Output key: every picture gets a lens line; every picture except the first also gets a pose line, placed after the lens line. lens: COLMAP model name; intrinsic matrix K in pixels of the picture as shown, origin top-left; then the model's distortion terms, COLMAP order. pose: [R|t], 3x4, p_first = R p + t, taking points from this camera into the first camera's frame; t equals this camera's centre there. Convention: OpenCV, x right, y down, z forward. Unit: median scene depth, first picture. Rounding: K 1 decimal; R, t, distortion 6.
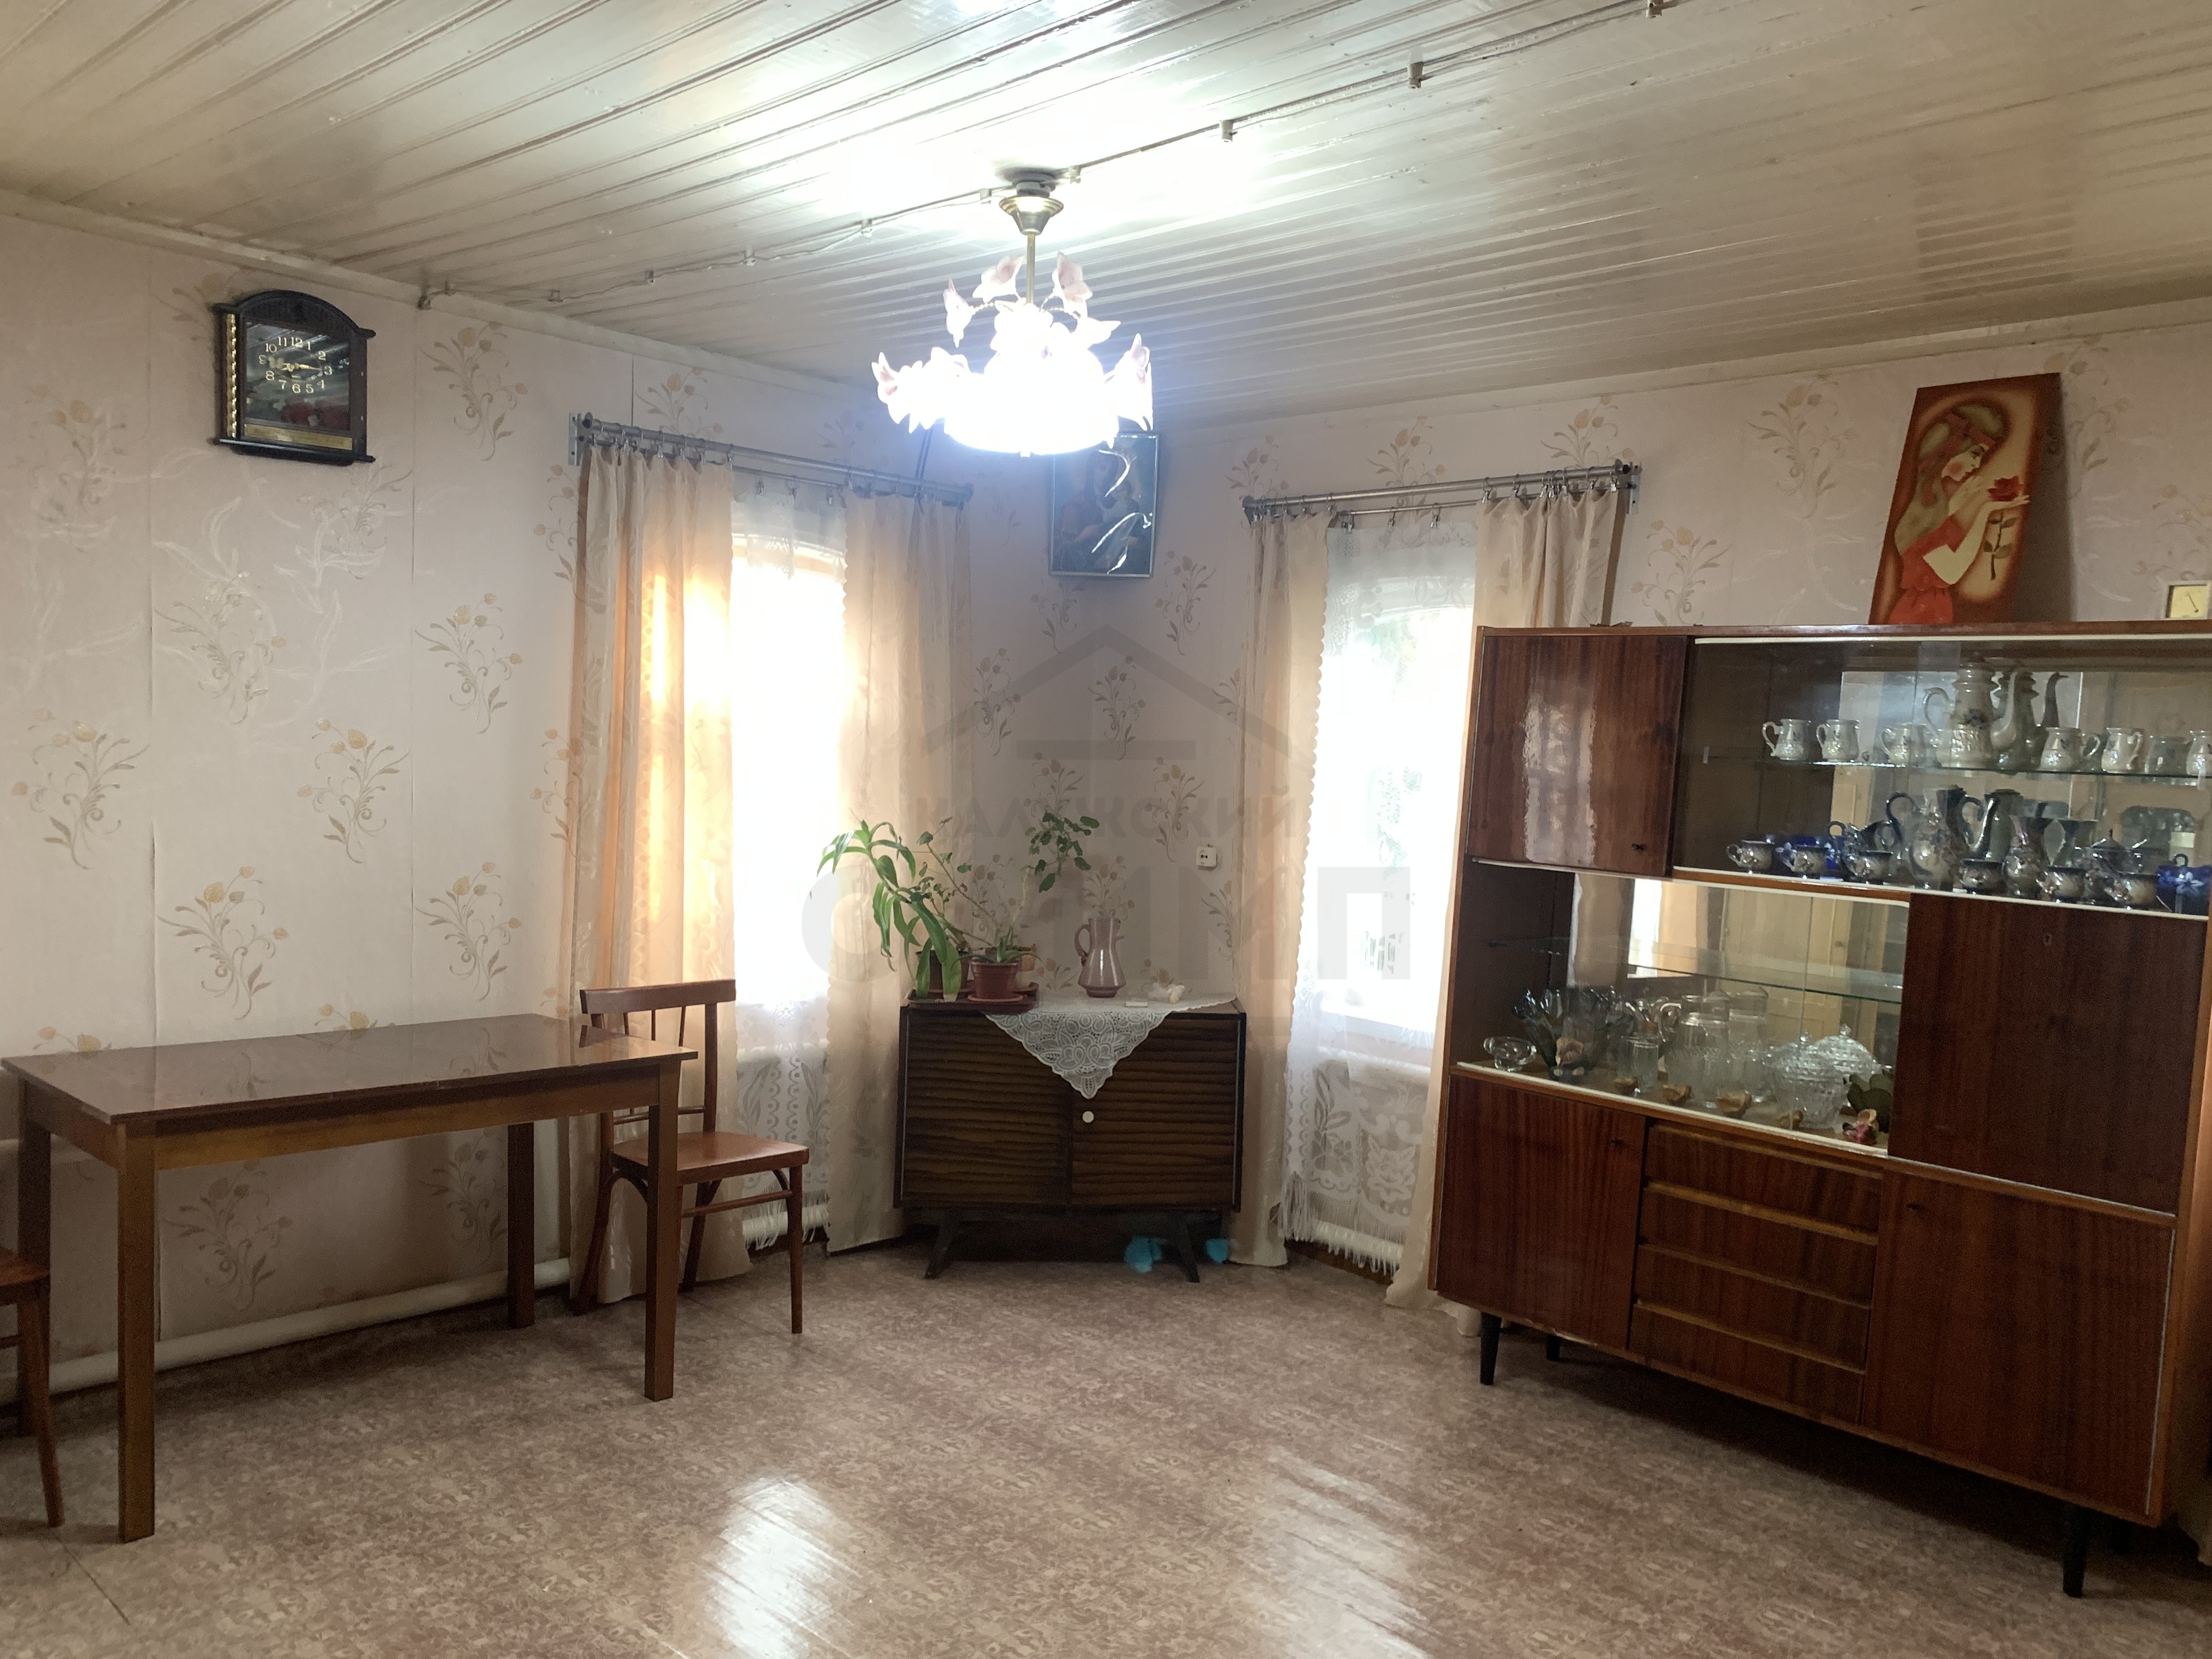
lens RADIAL K [[1681.1, 0, 1113.1], [0, 1681.1, 848.0], [0, 0, 1]] dist [0.088924, -0.169867]
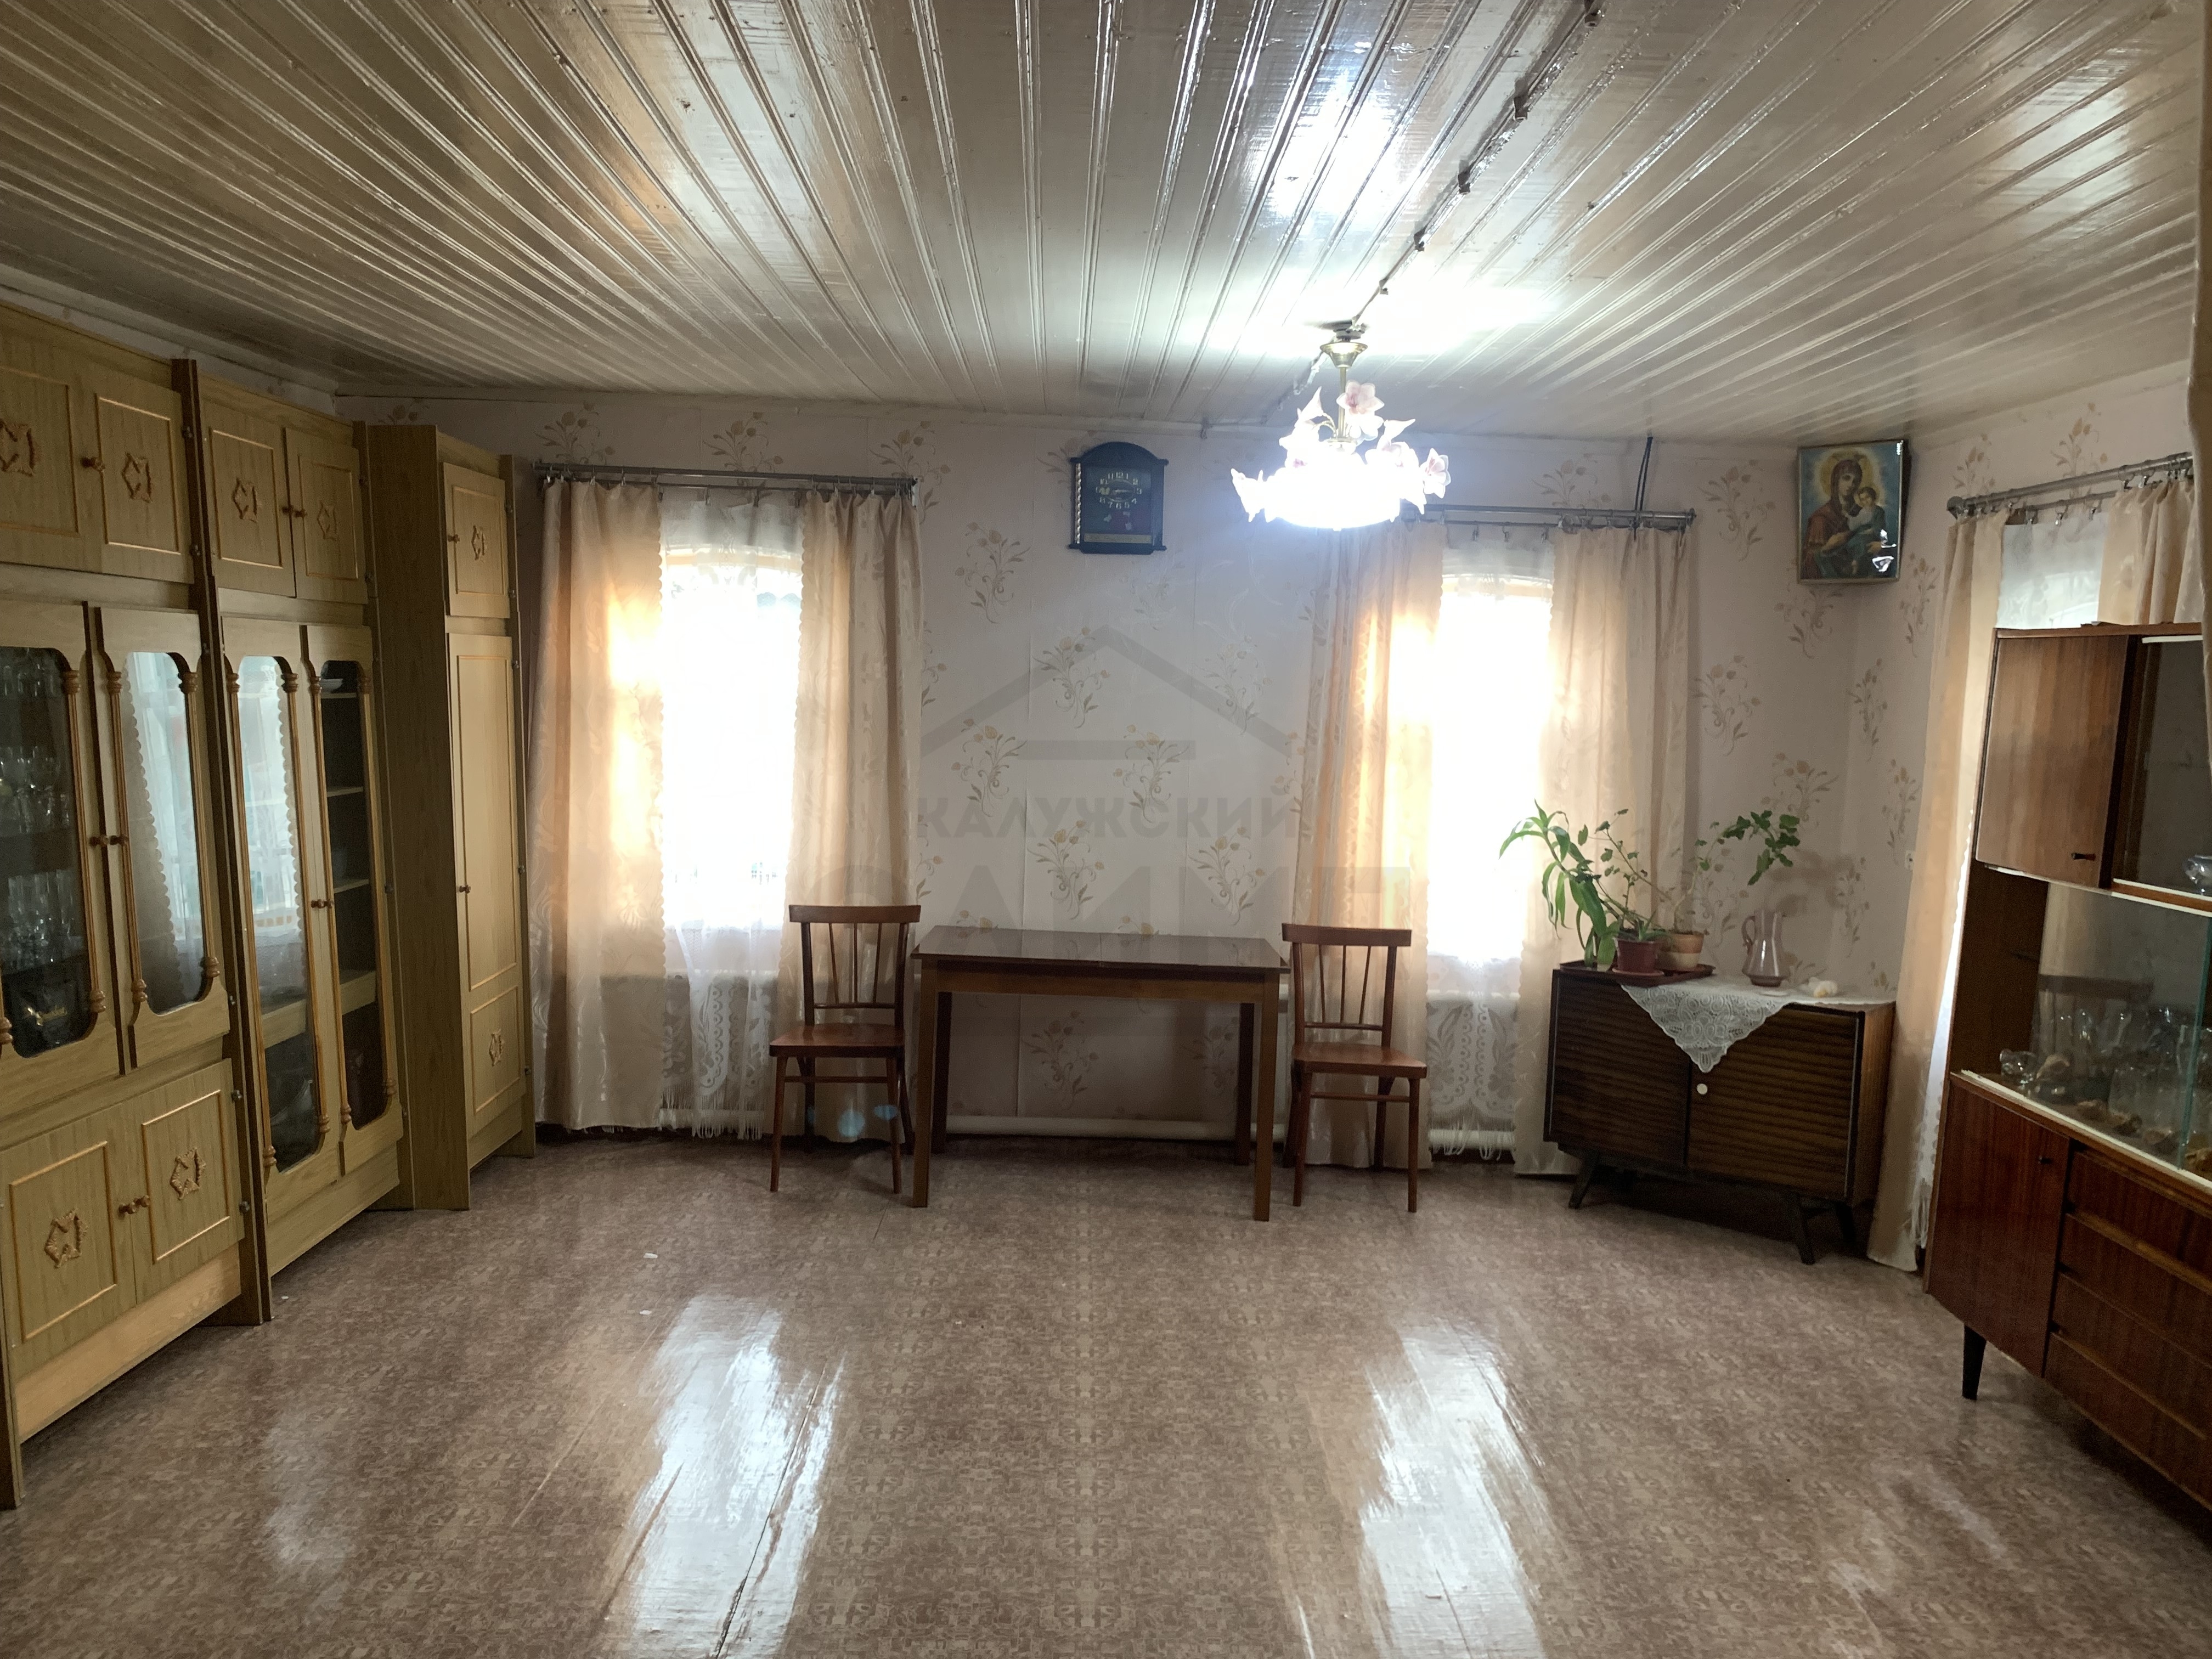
lens RADIAL K [[1701.5, 0, 1120.8], [0, 1701.5, 825.8], [0, 0, 1]] dist [0.114523, -0.250761]
pose [[0.712884, 0.042719, -0.699979, 0.557351], [-0.052514, 0.998592, 0.007460, 0.002225], [0.699313, 0.031441, 0.714124, -0.068048]]
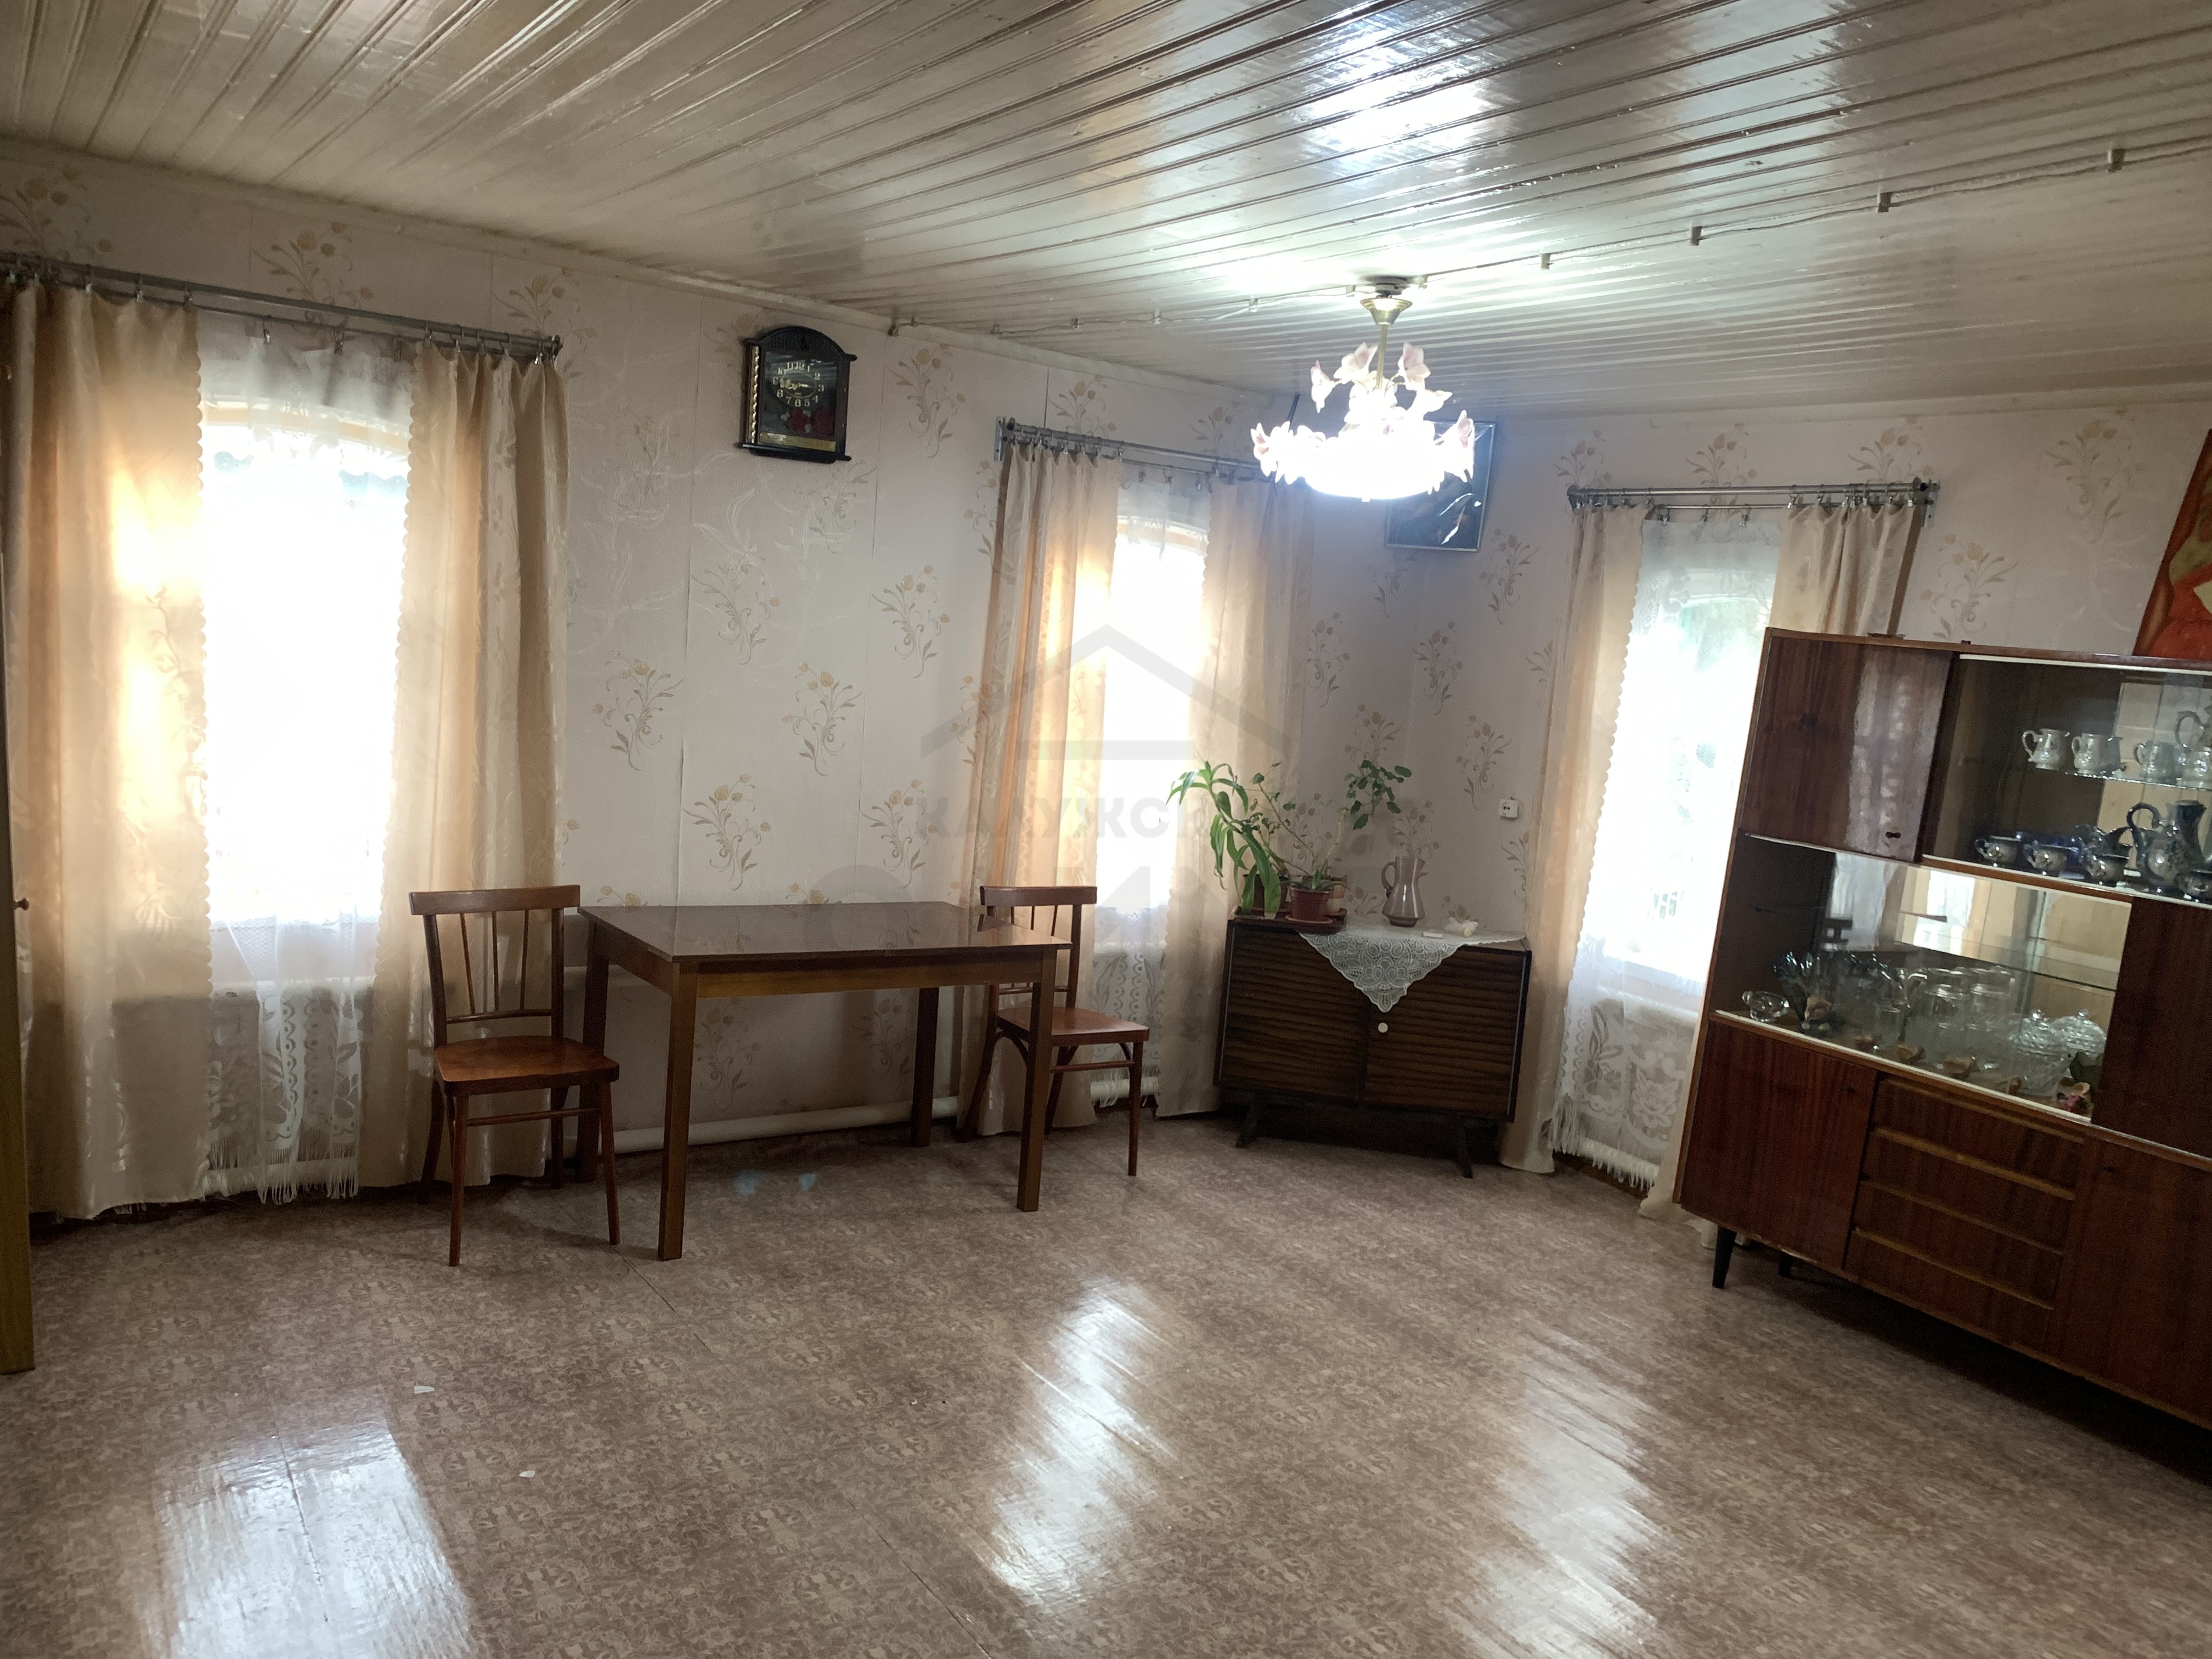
lens RADIAL K [[1693.0, 0, 1086.6], [0, 1693.0, 836.3], [0, 0, 1]] dist [0.052117, -0.082506]
pose [[0.977107, 0.071286, -0.200450, 0.011370], [-0.061375, 0.996585, 0.055238, -0.027840], [0.203703, -0.041671, 0.978145, -0.210704]]
